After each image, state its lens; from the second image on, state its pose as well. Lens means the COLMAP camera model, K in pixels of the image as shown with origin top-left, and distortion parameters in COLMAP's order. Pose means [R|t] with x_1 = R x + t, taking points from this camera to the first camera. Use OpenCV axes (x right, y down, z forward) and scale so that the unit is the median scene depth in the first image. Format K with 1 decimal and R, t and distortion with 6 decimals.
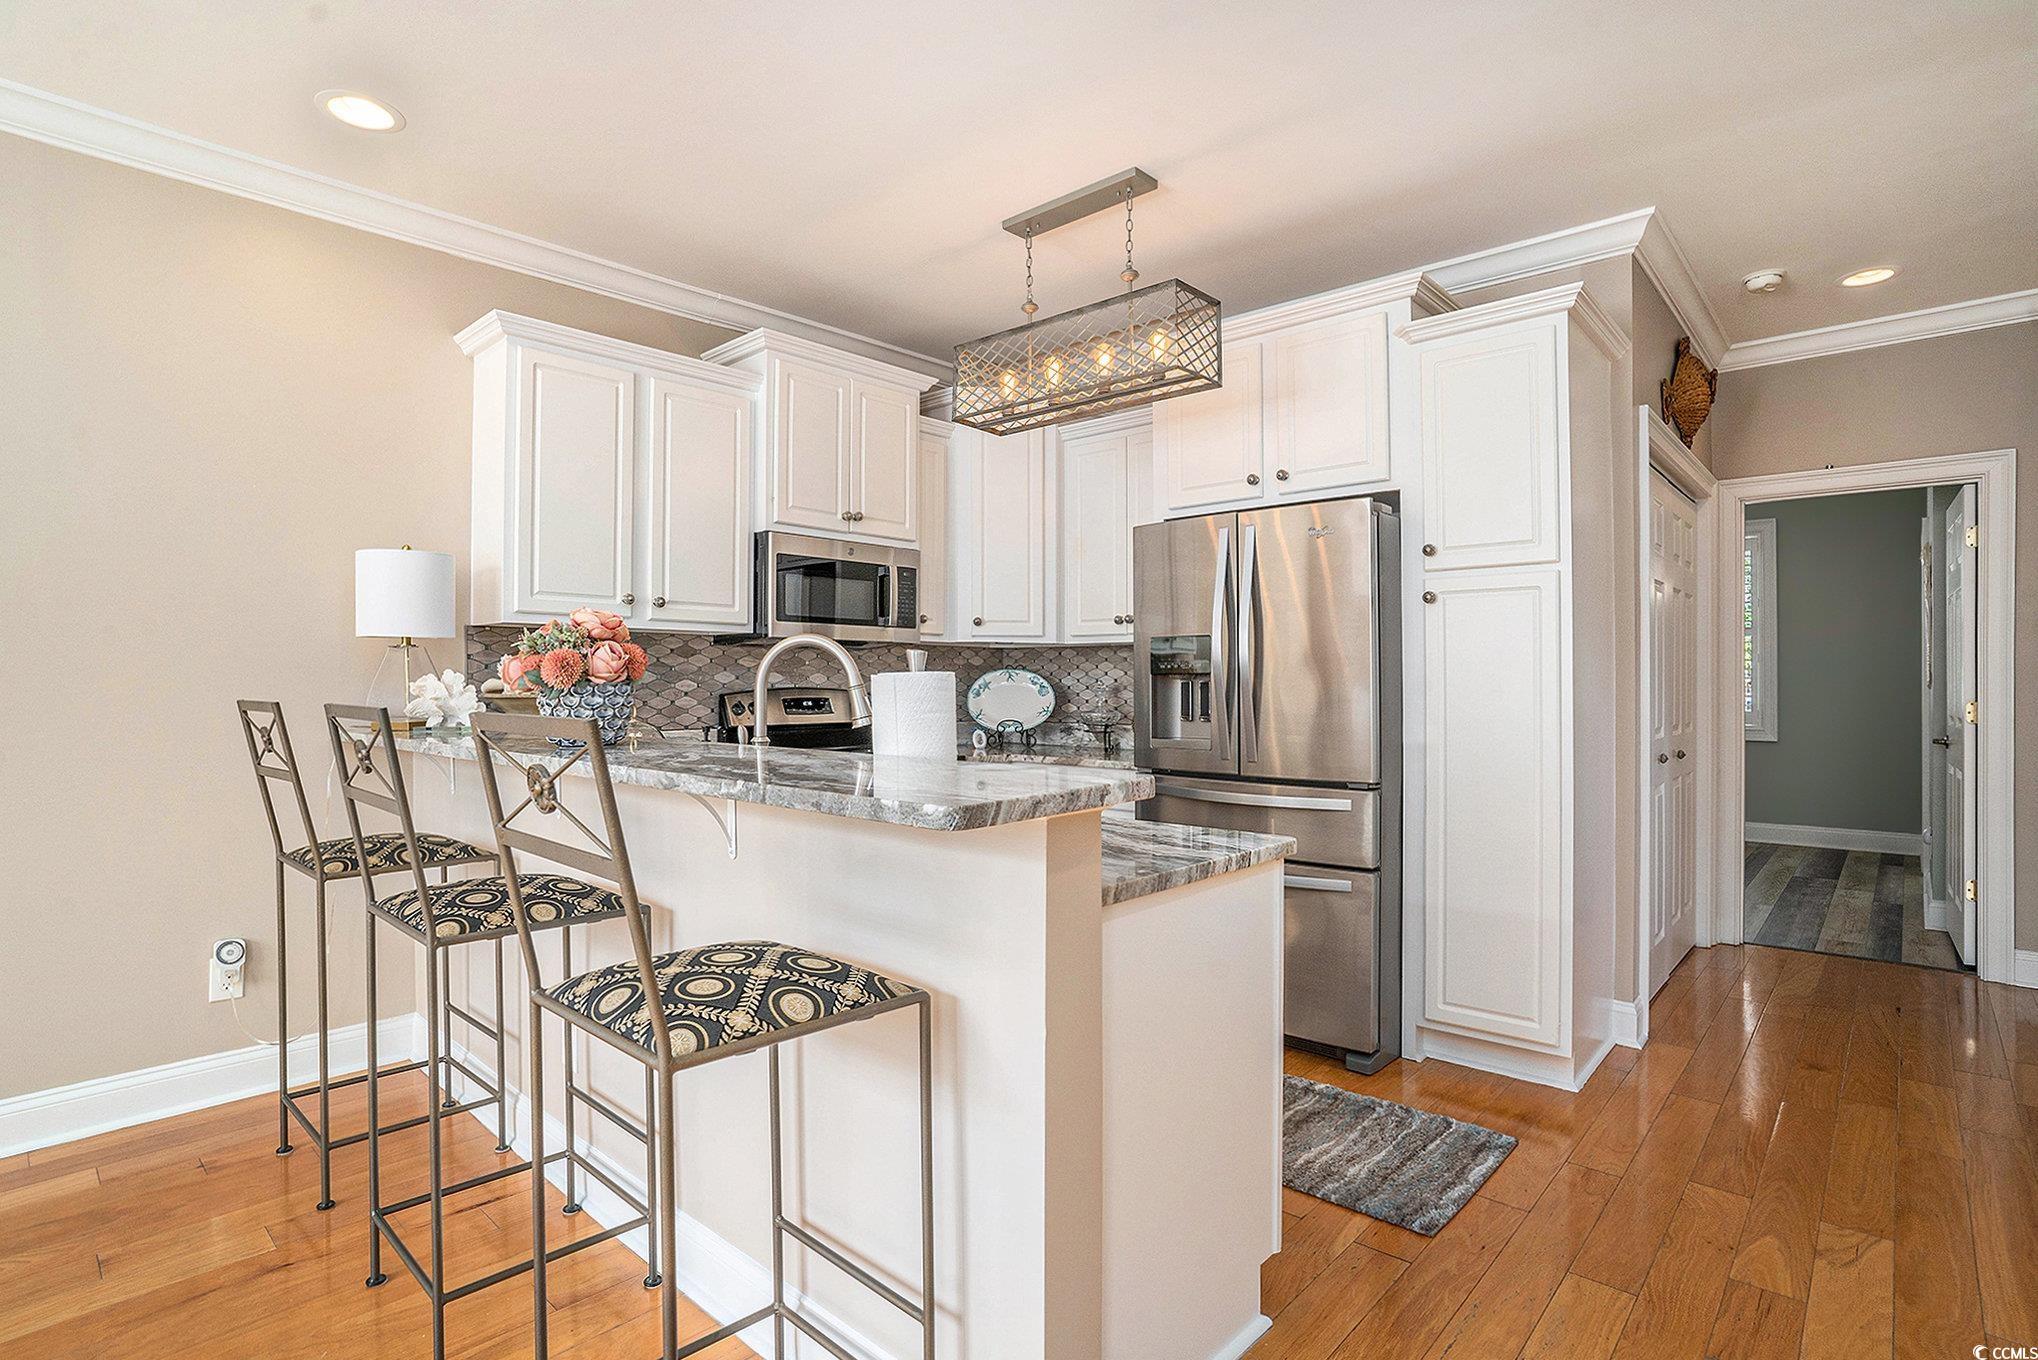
lens RADIAL K [[1017.6, 0, 1008.0], [0, 1017.6, 666.6], [0, 0, 1]] dist [-0.070594, 0.000775]
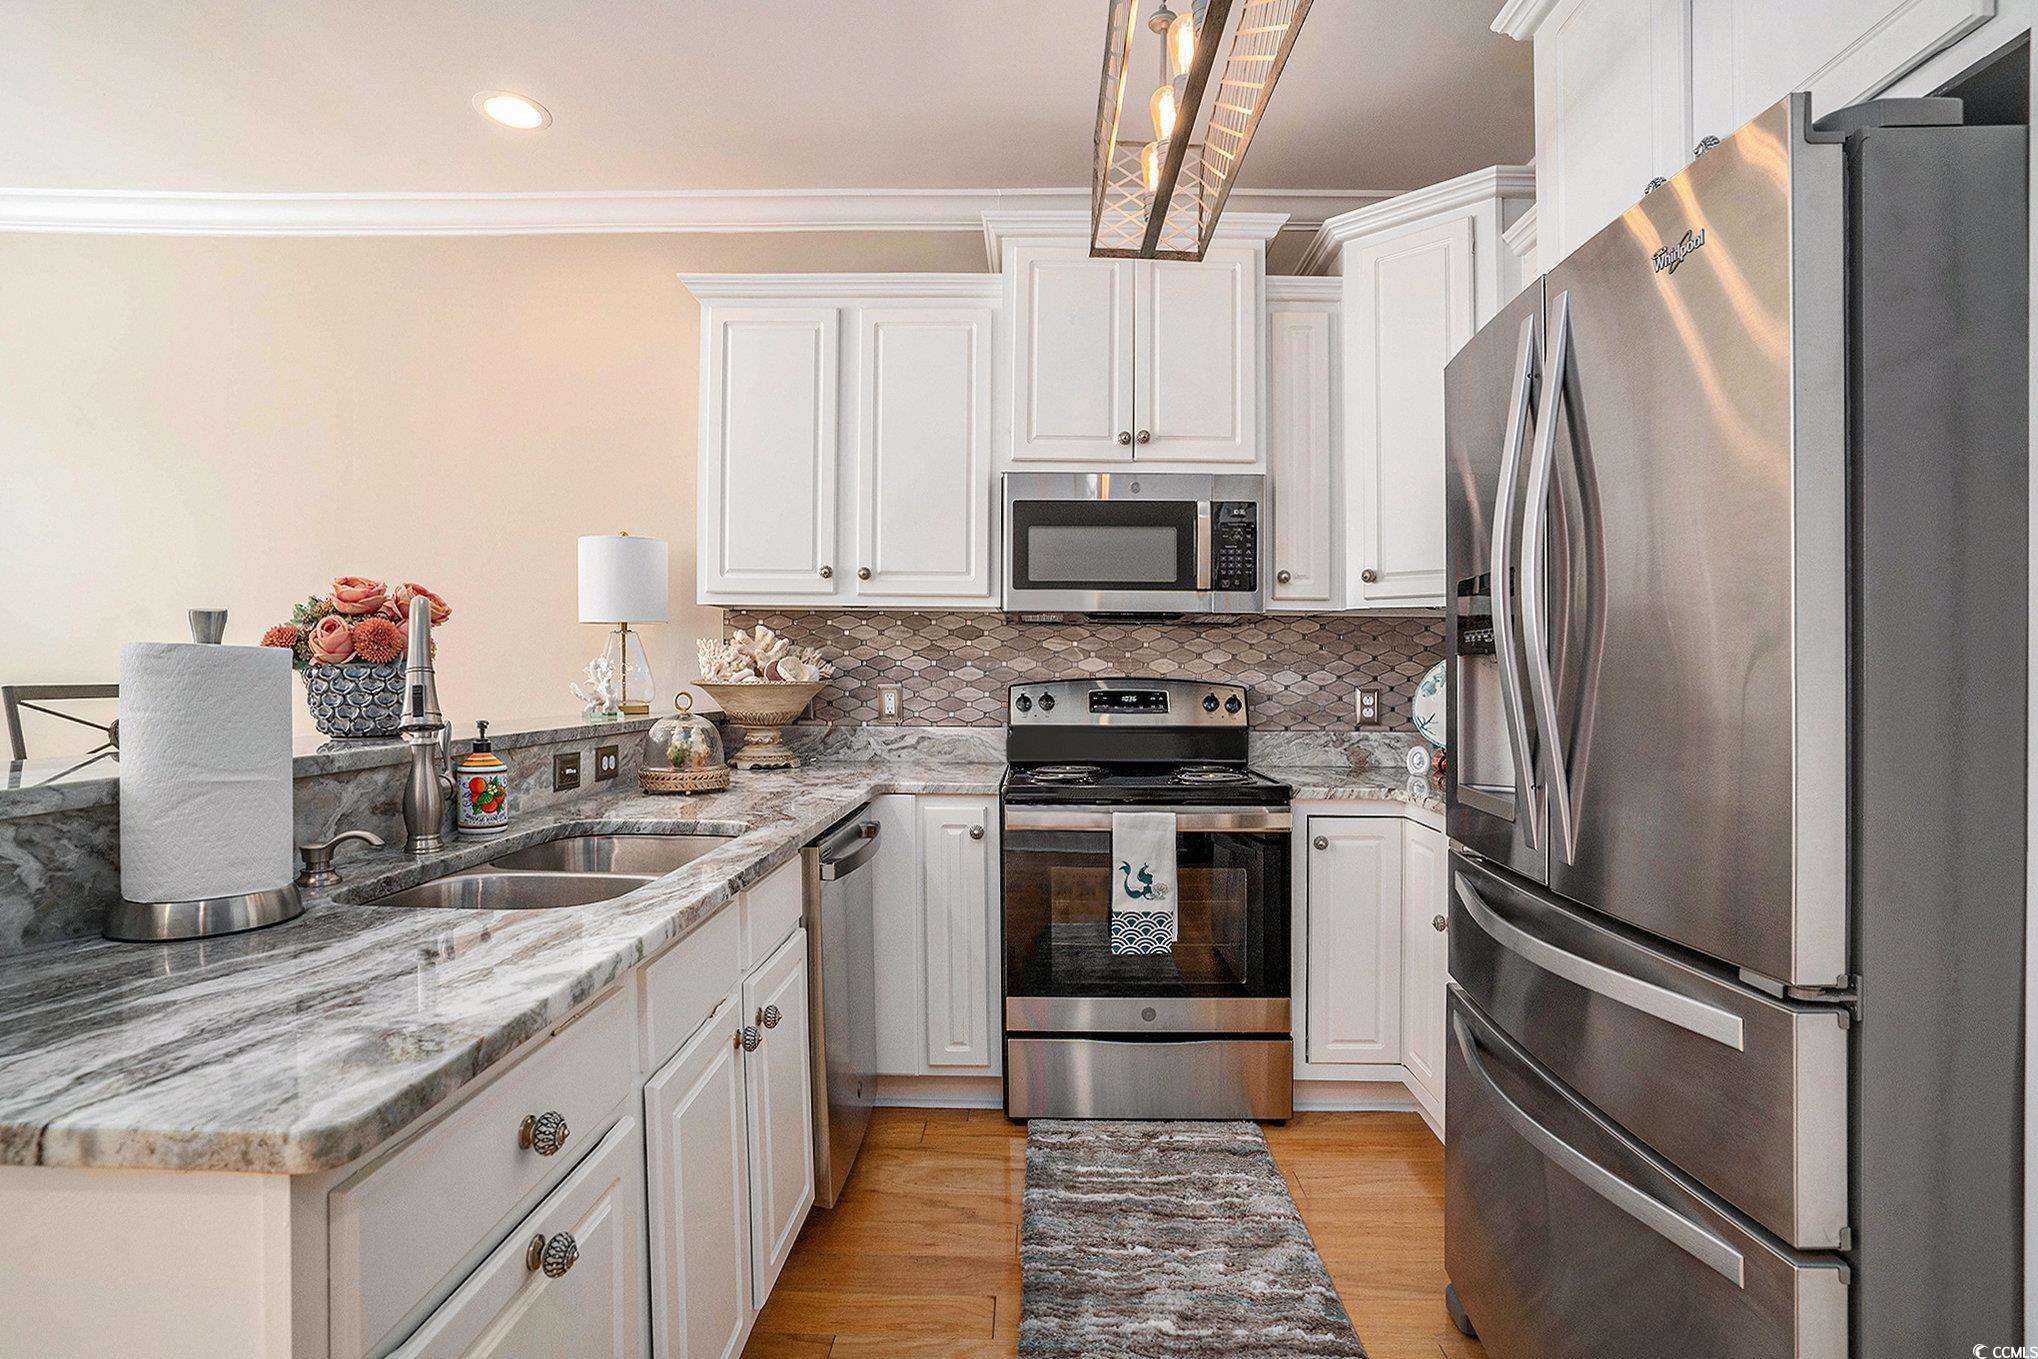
lens RADIAL K [[1017.6, 0, 1008.0], [0, 1017.6, 666.1], [0, 0, 1]] dist [-0.070594, 0.000775]
pose [[0.666455, 0.002003, -0.745543, 0.325166], [0.004102, 0.999971, 0.006353, 0.007537], [0.745534, -0.007292, 0.666428, 0.469701]]
